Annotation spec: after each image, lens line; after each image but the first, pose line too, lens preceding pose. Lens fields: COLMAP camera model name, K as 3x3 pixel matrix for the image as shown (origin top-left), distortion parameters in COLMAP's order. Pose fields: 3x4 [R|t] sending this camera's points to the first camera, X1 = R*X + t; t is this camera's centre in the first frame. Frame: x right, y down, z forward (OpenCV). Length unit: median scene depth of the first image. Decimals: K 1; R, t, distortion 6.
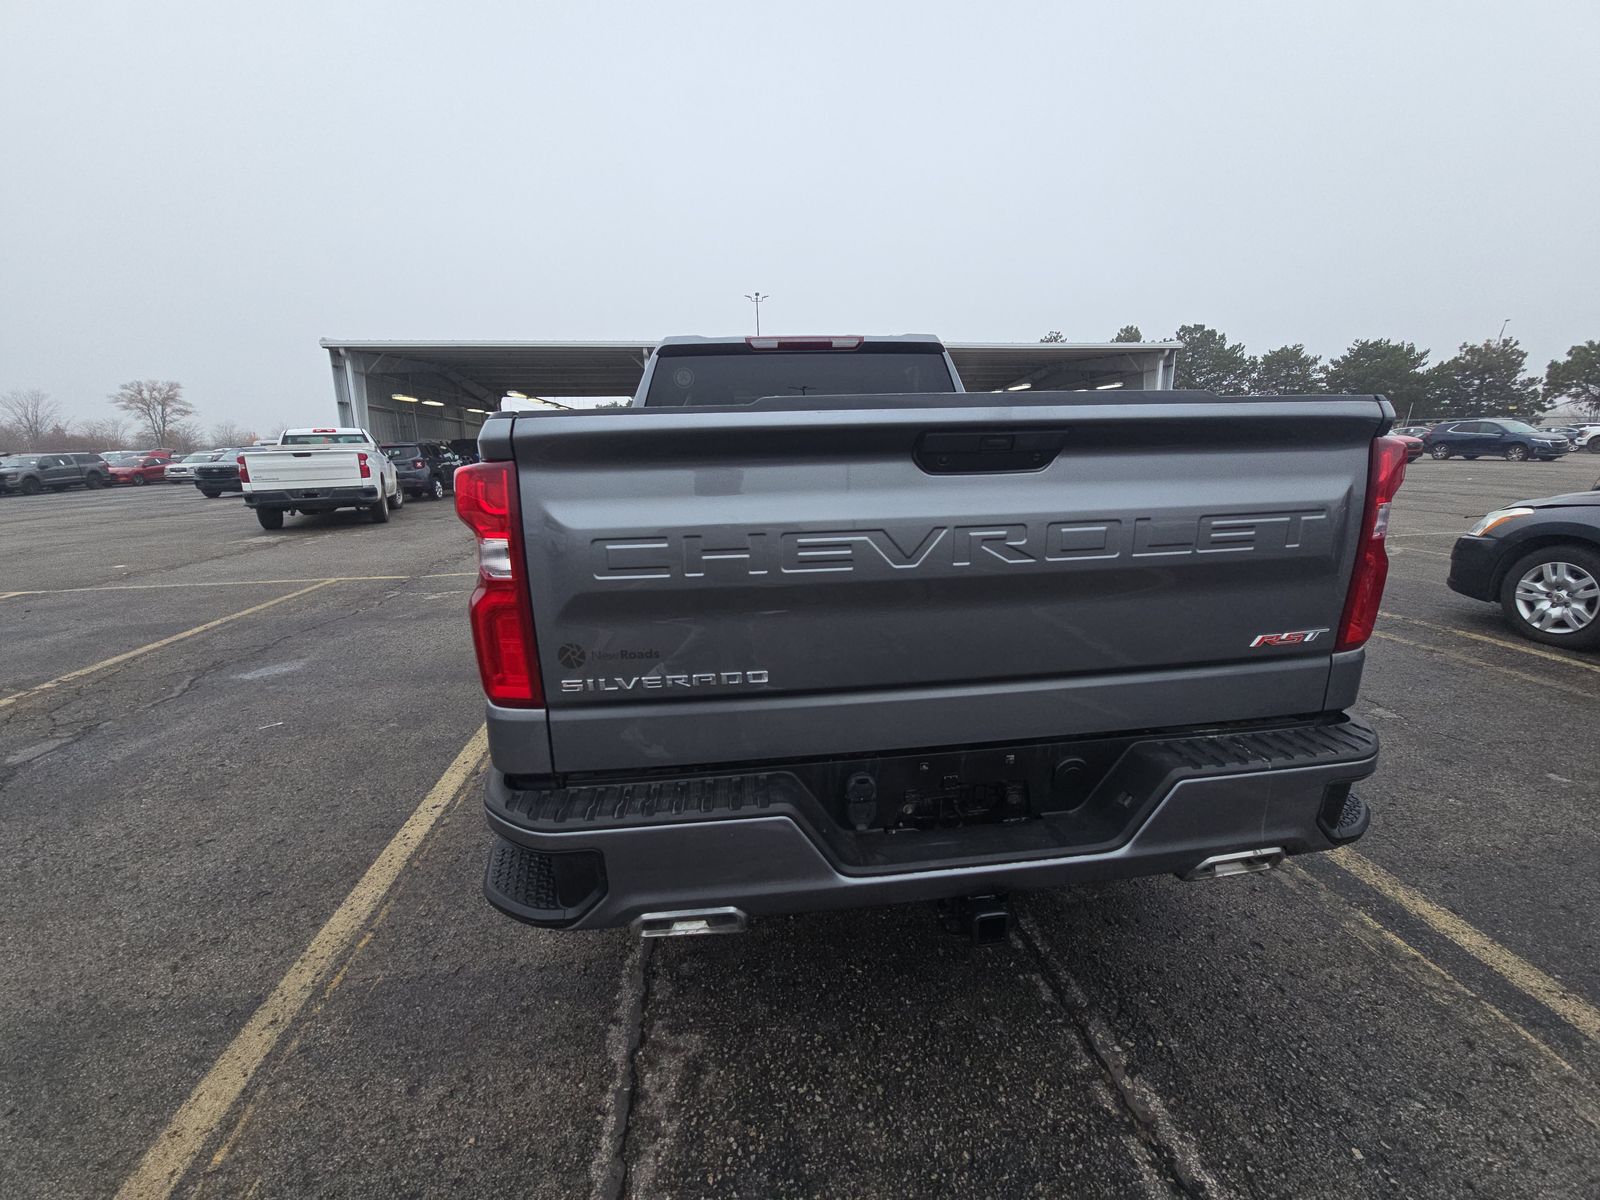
lens RADIAL K [[647.2, 0, 798.4], [0, 647.2, 588.8], [0, 0, 1]] dist [0.006002, -0.006971]
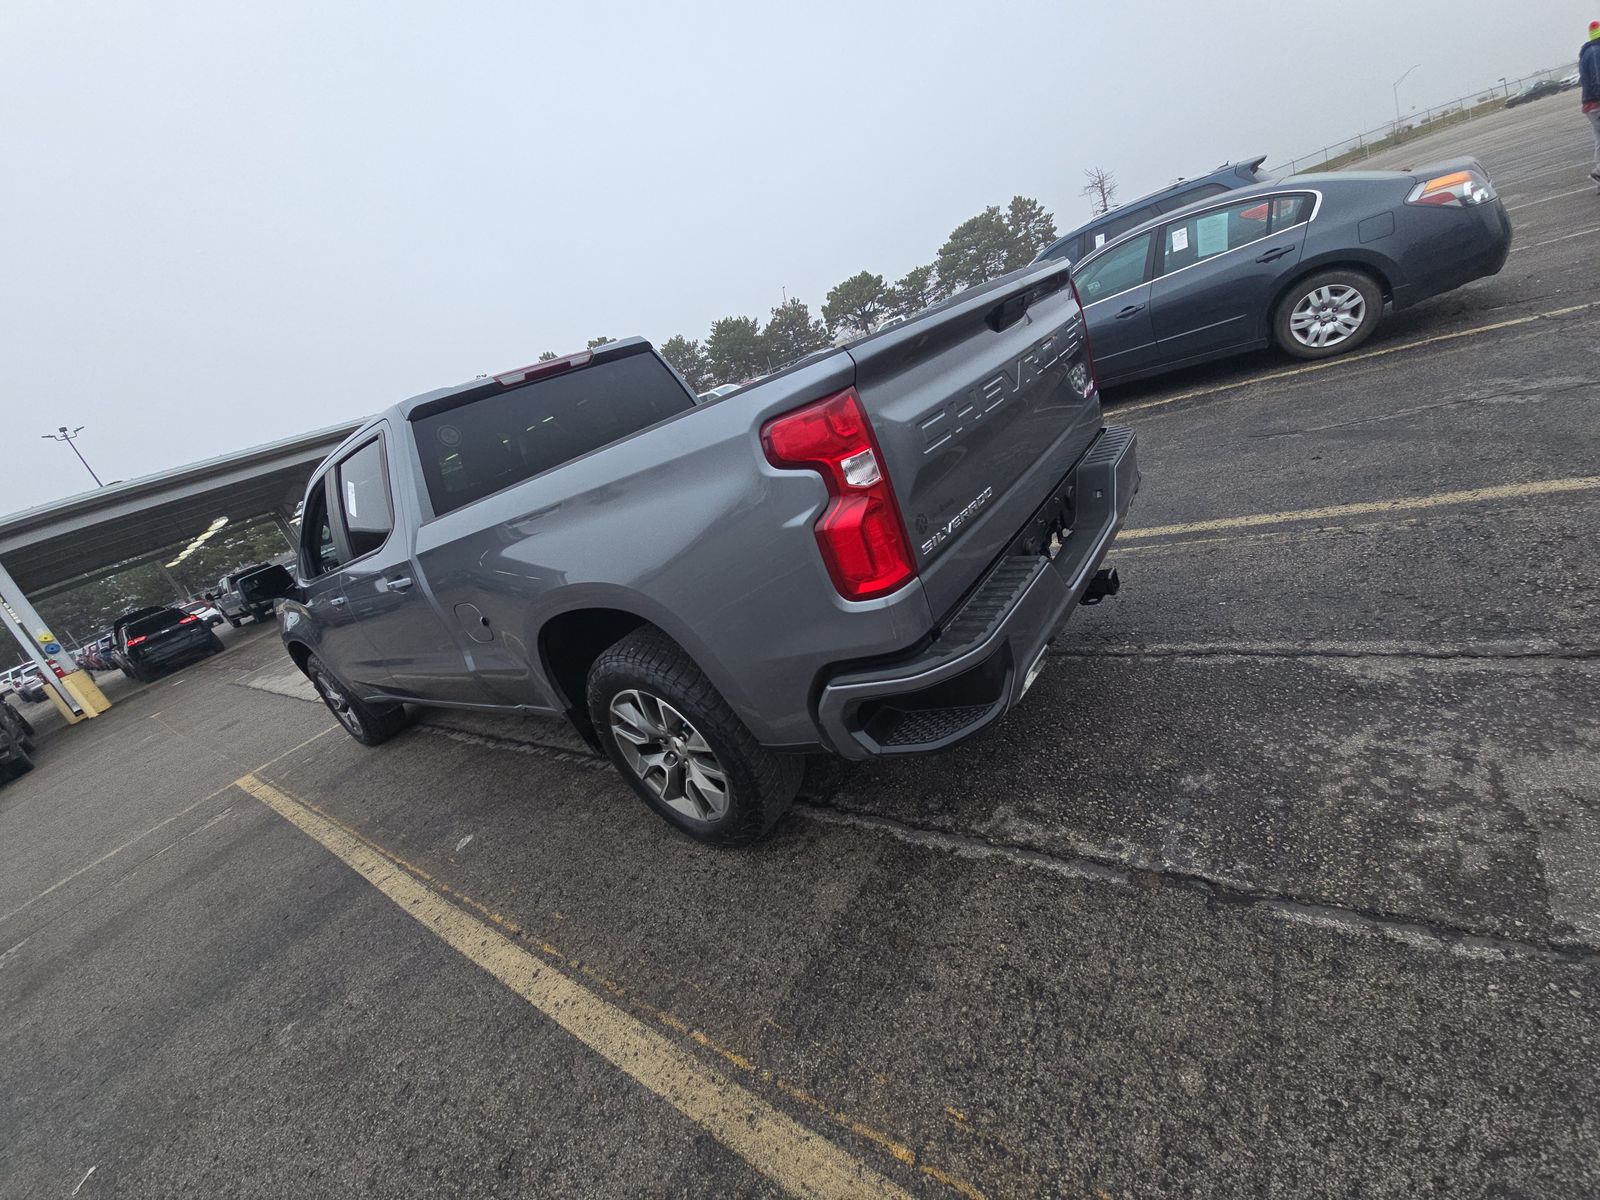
lens RADIAL K [[647.2, 0, 796.3], [0, 647.2, 588.6], [0, 0, 1]] dist [0.006002, -0.006971]
pose [[0.662709, -0.445430, 0.602004, -0.506341], [0.475974, 0.871151, 0.120604, -0.021641], [-0.578157, 0.206613, 0.789332, 0.059437]]
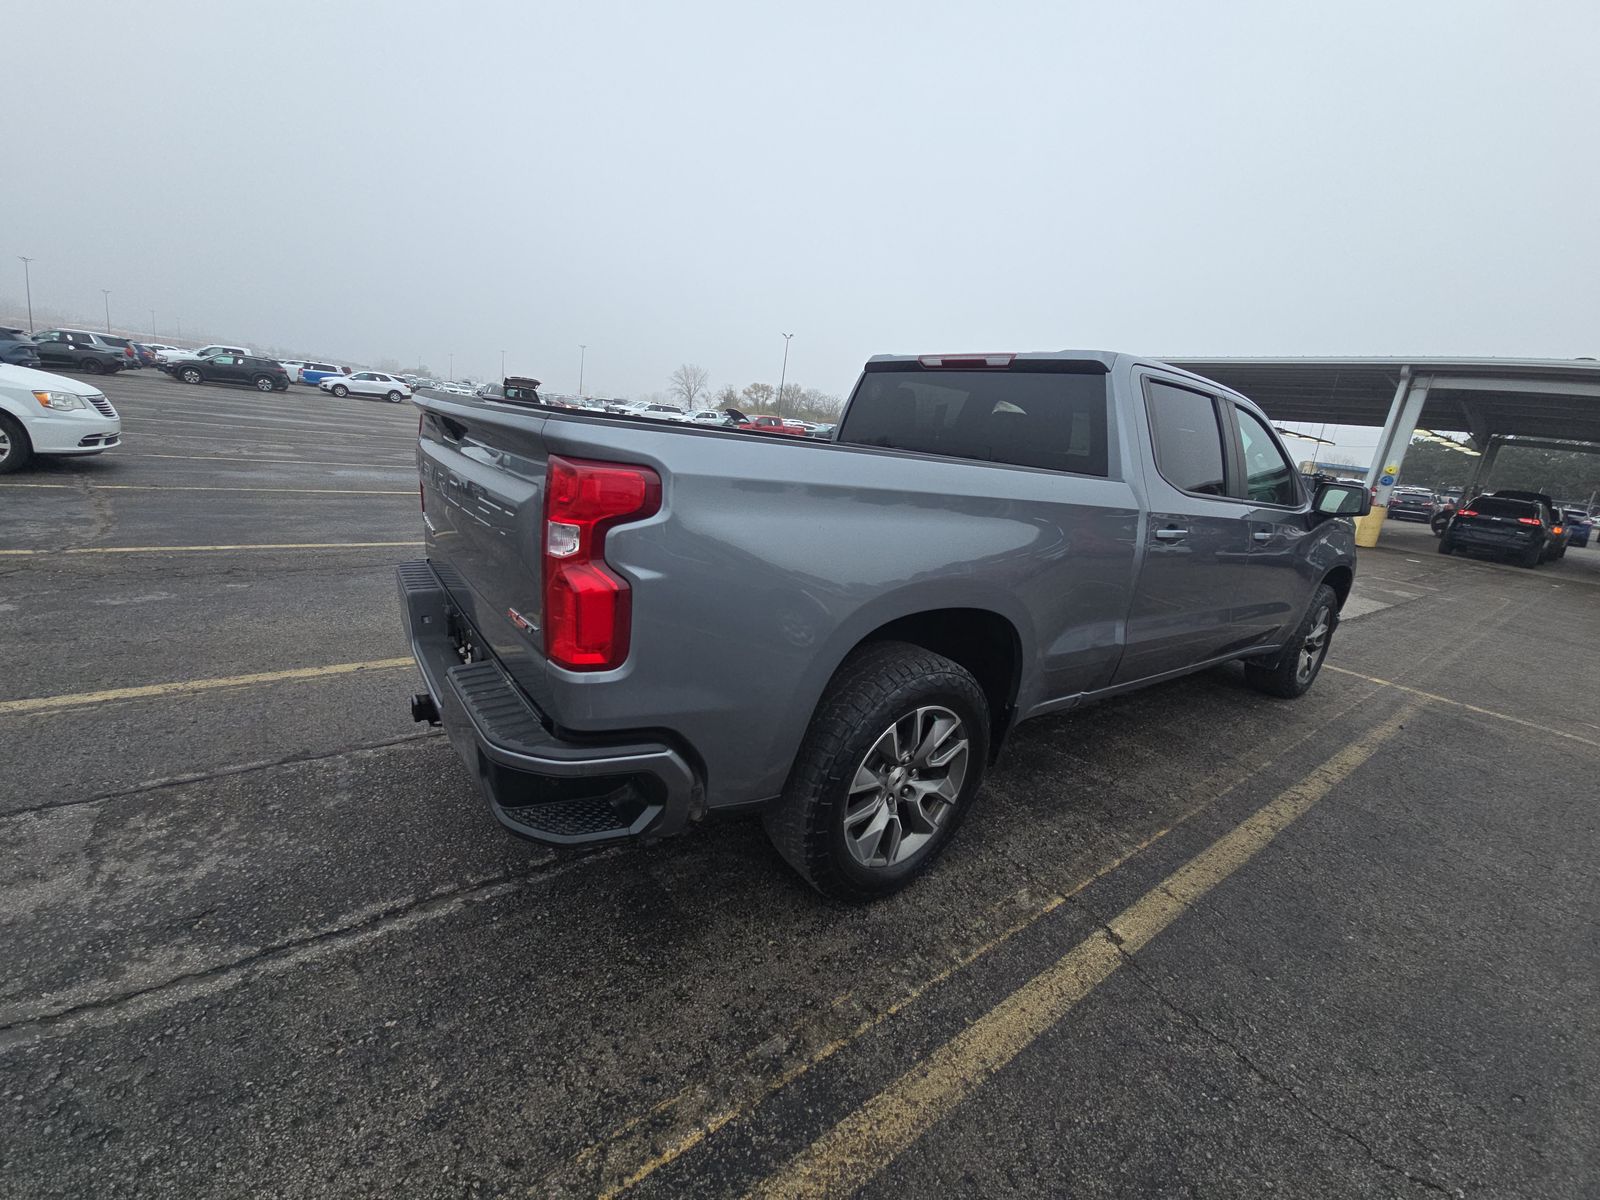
lens RADIAL K [[647.2, 0, 797.9], [0, 647.2, 590.9], [0, 0, 1]] dist [0.006002, -0.006971]
pose [[0.493493, 0.292522, -0.819082, 0.820542], [-0.308065, 0.939480, 0.149913, -0.125990], [0.813364, 0.178350, 0.553743, 0.325699]]
